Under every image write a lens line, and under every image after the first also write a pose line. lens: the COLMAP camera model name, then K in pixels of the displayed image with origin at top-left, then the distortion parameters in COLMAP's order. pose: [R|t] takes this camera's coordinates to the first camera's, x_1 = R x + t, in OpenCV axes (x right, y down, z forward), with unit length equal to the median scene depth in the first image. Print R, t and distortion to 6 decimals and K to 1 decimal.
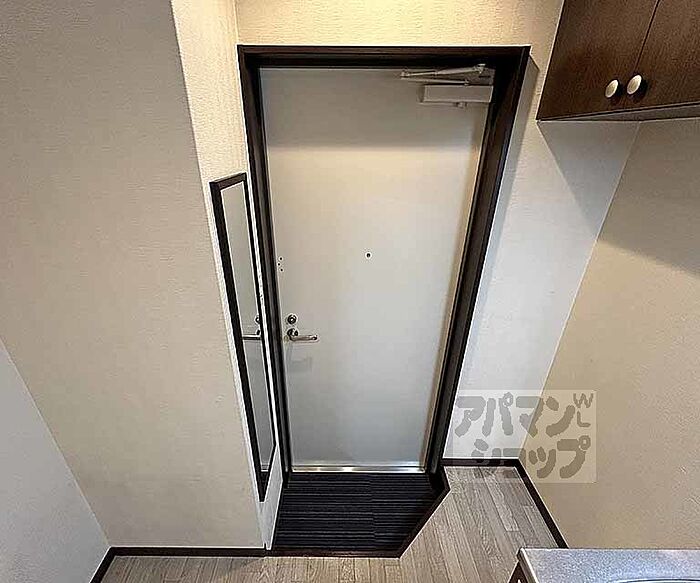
lens RADIAL K [[328.3, 0, 344.0], [0, 328.3, 300.2], [0, 0, 1]] dist [0.000382, 0.000144]
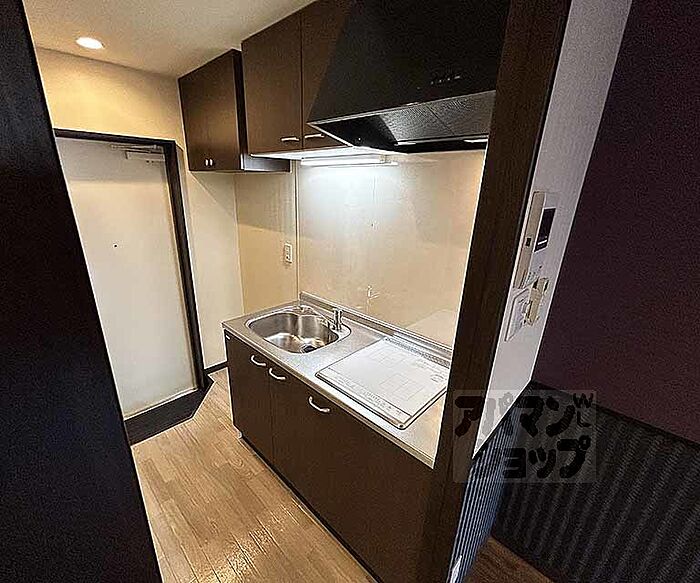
lens RADIAL K [[328.3, 0, 344.0], [0, 328.3, 300.2], [0, 0, 1]] dist [0.000382, 0.000144]
pose [[0.684251, -0.237183, 0.689597, -0.418409], [0.297081, 0.954267, 0.033437, 0.496504], [-0.665990, 0.181987, 0.723421, -1.084378]]
